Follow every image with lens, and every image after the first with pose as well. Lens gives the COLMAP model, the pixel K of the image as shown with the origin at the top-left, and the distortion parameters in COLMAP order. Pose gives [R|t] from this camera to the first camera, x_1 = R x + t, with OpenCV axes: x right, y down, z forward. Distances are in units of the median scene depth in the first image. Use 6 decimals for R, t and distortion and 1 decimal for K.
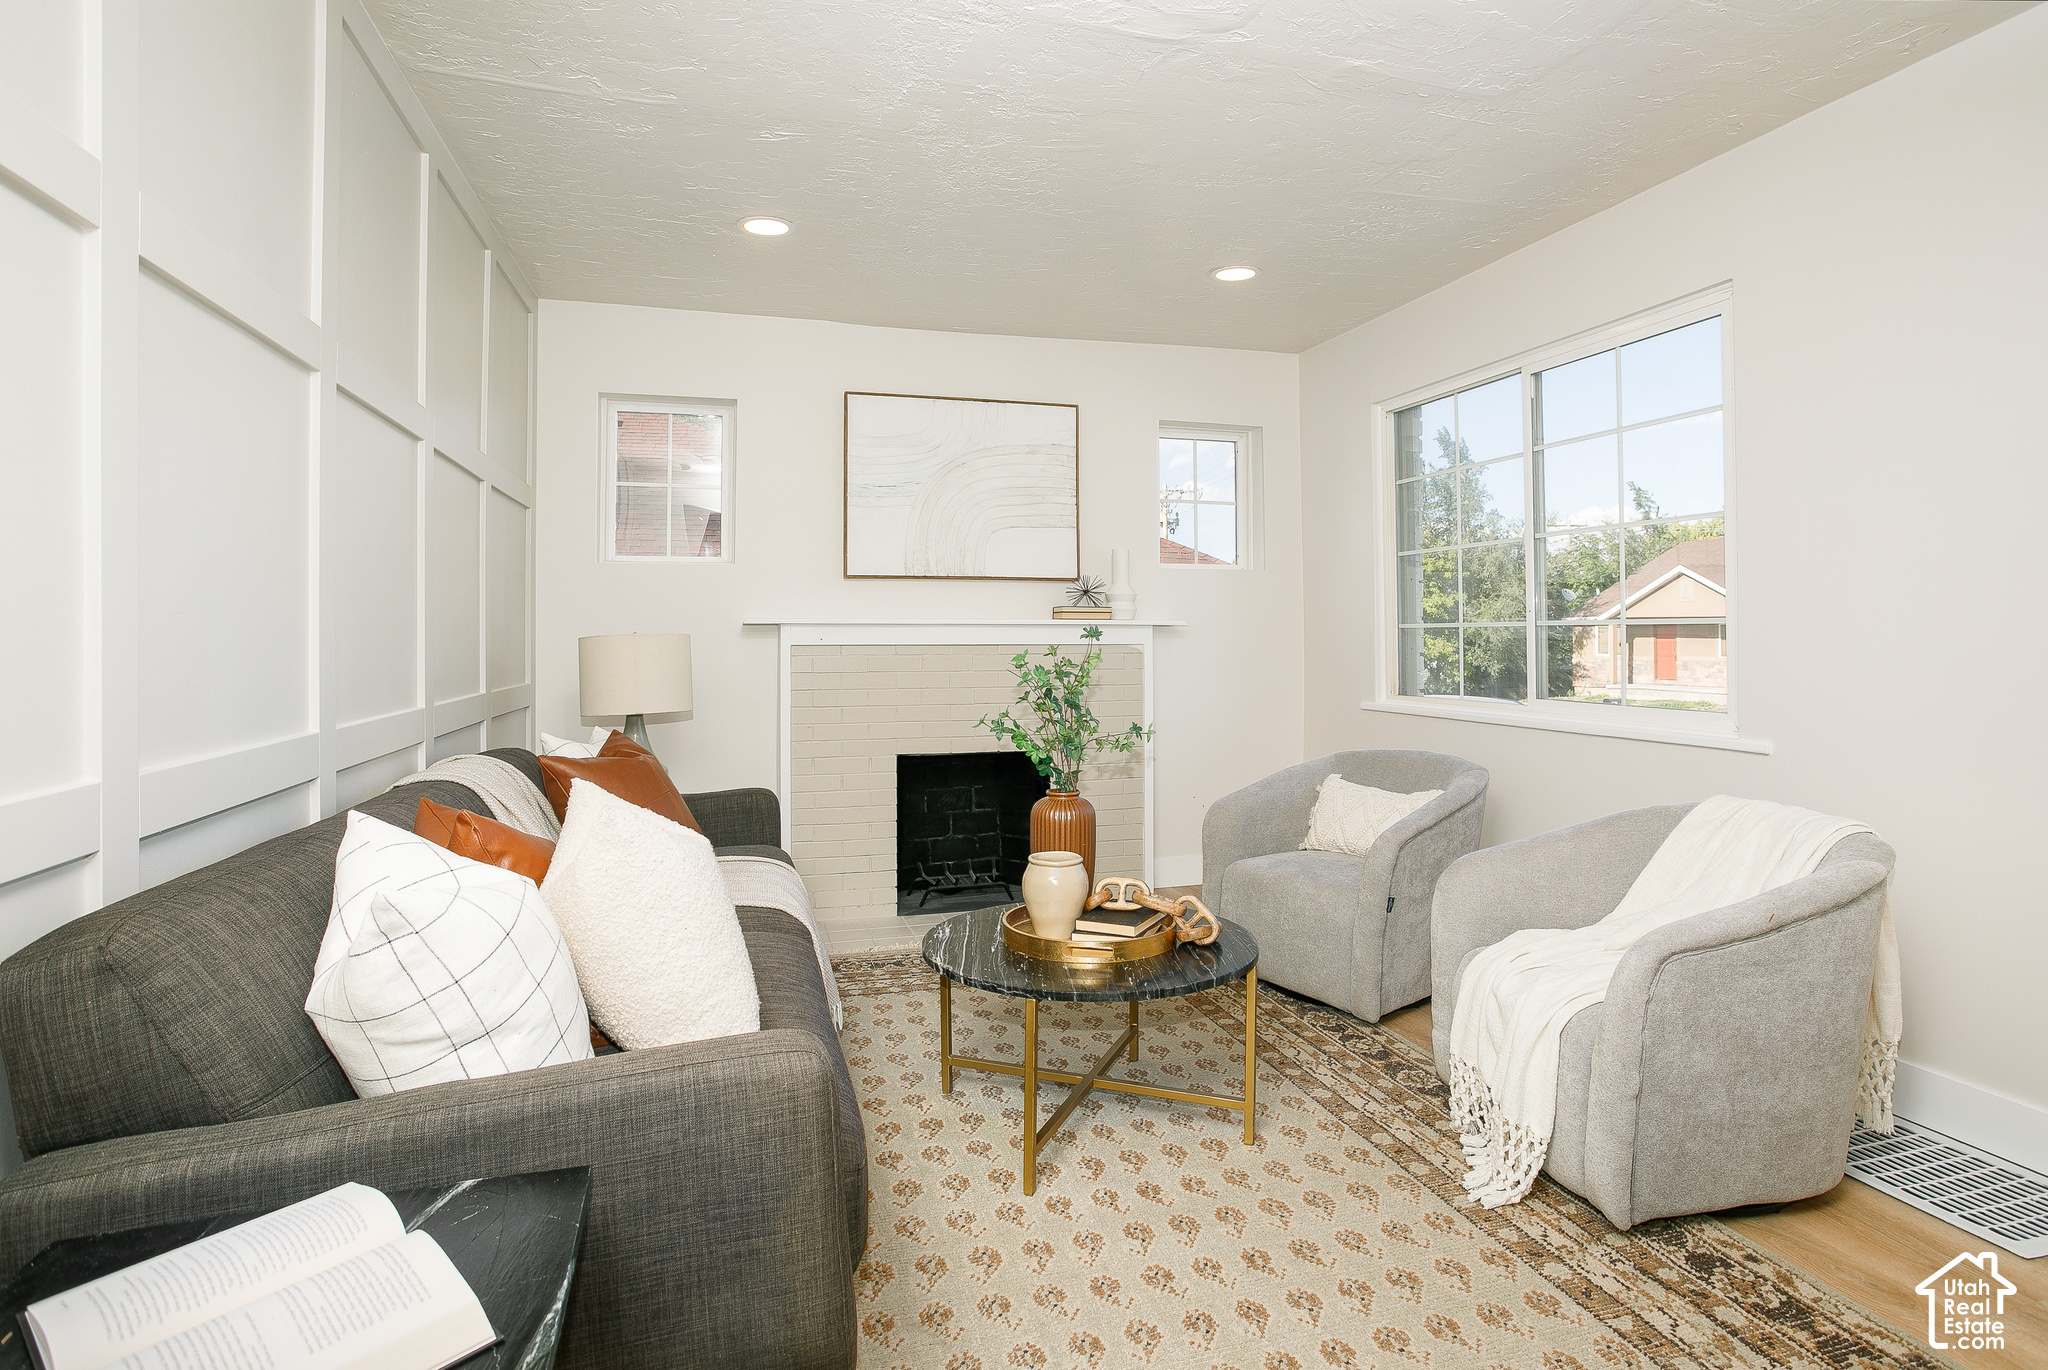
lens RADIAL K [[1040.4, 0, 1023.1], [0, 1040.4, 639.6], [0, 0, 1]] dist [-0.020994, 0.000852]
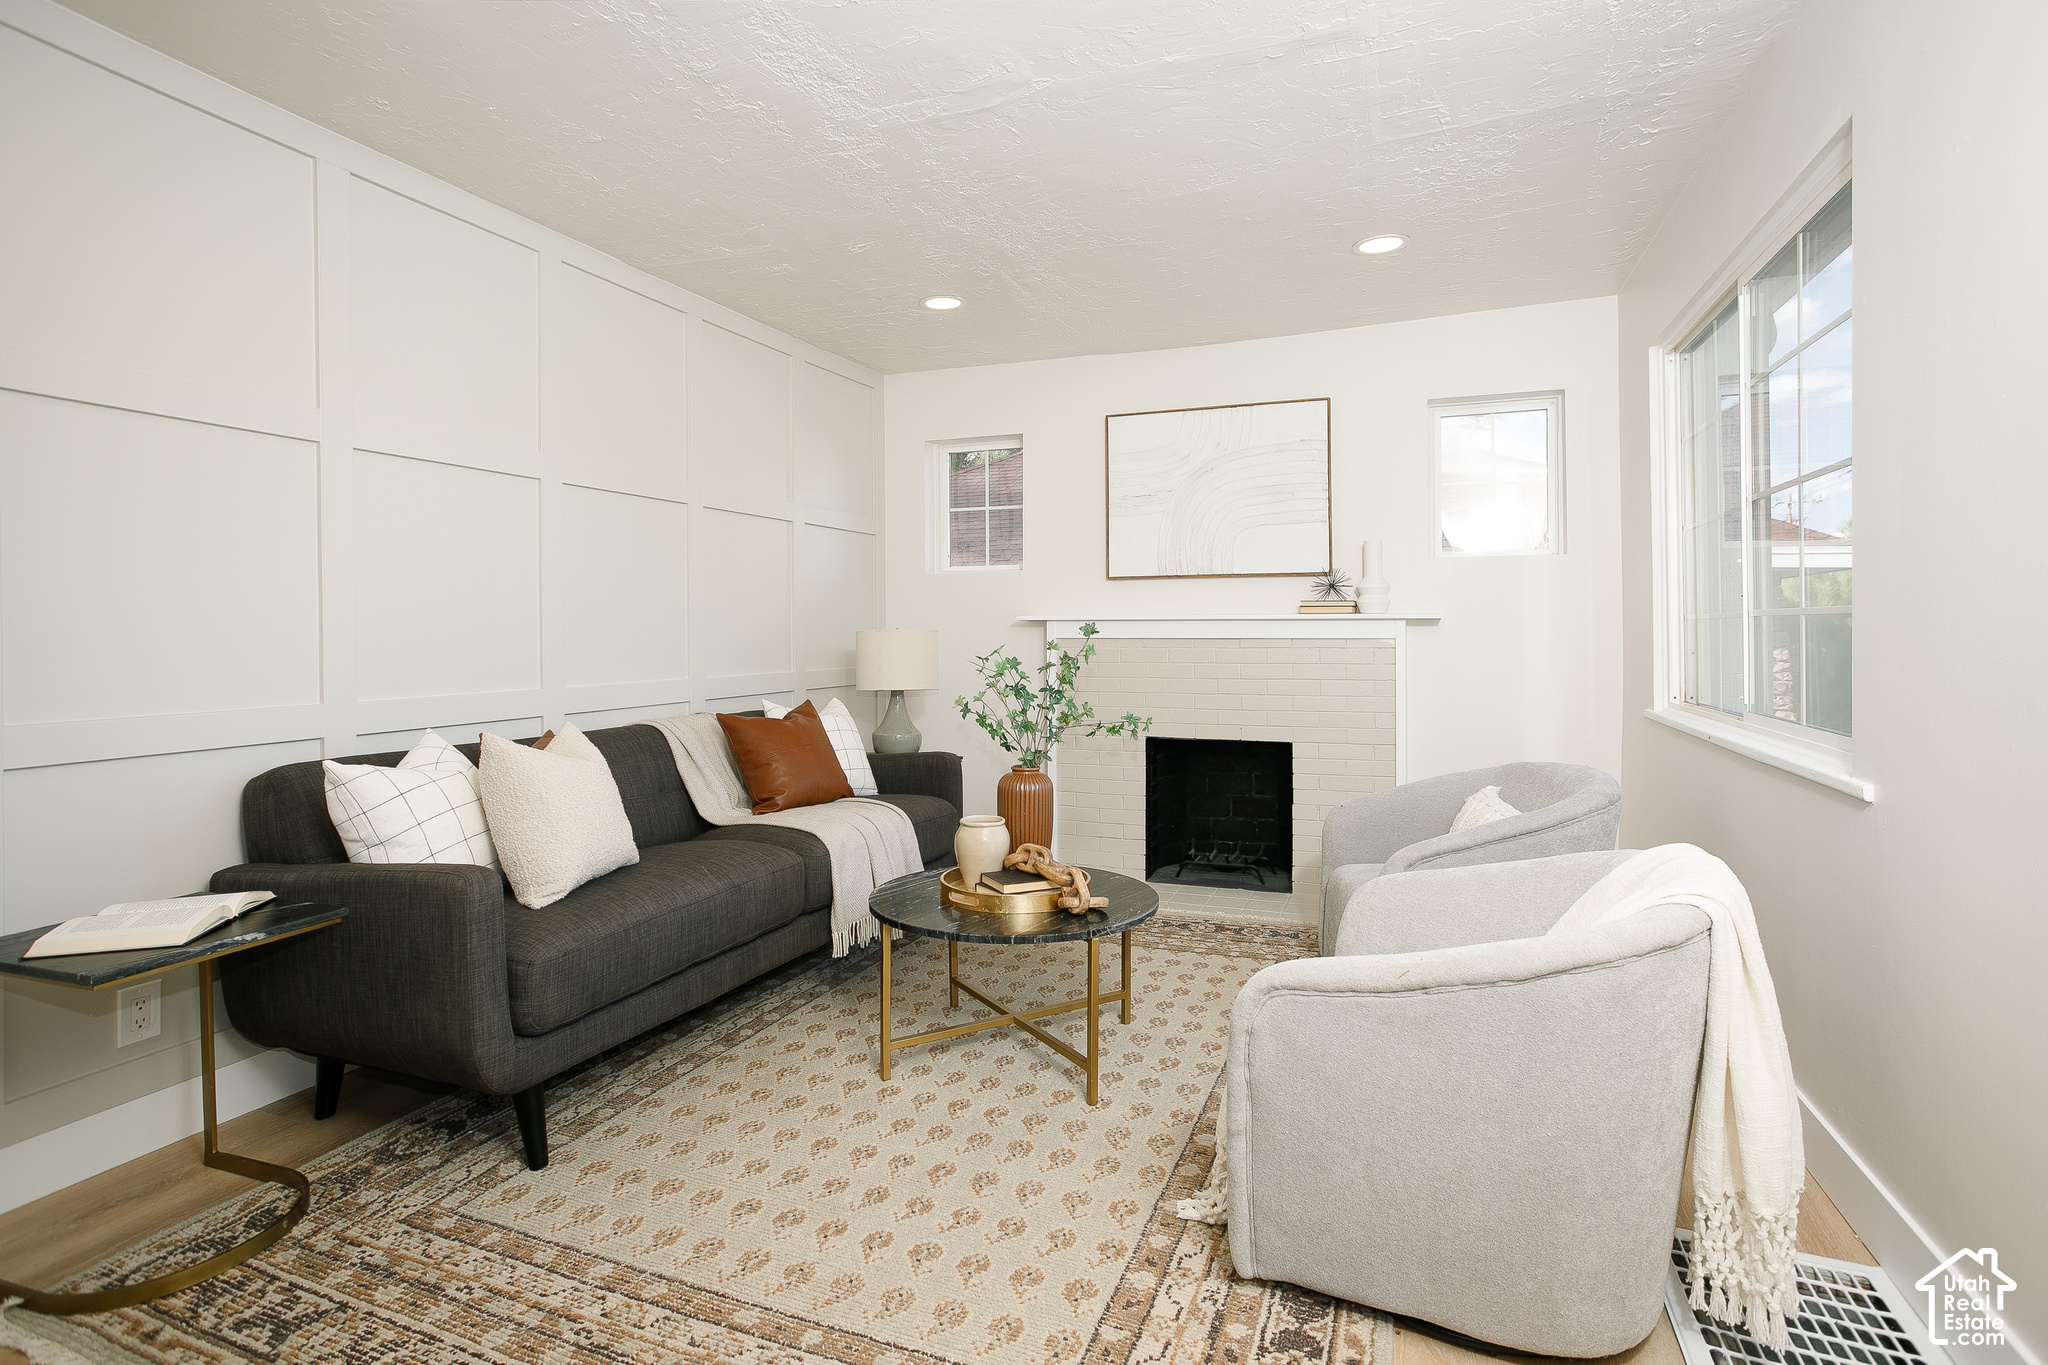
lens RADIAL K [[980.7, 0, 1027.2], [0, 980.7, 659.5], [0, 0, 1]] dist [-0.036323, 0.000139]
pose [[0.792552, 0.018601, -0.609521, 0.494560], [-0.001988, 0.999608, 0.027920, -0.001707], [0.609801, -0.020917, 0.792278, 0.107584]]
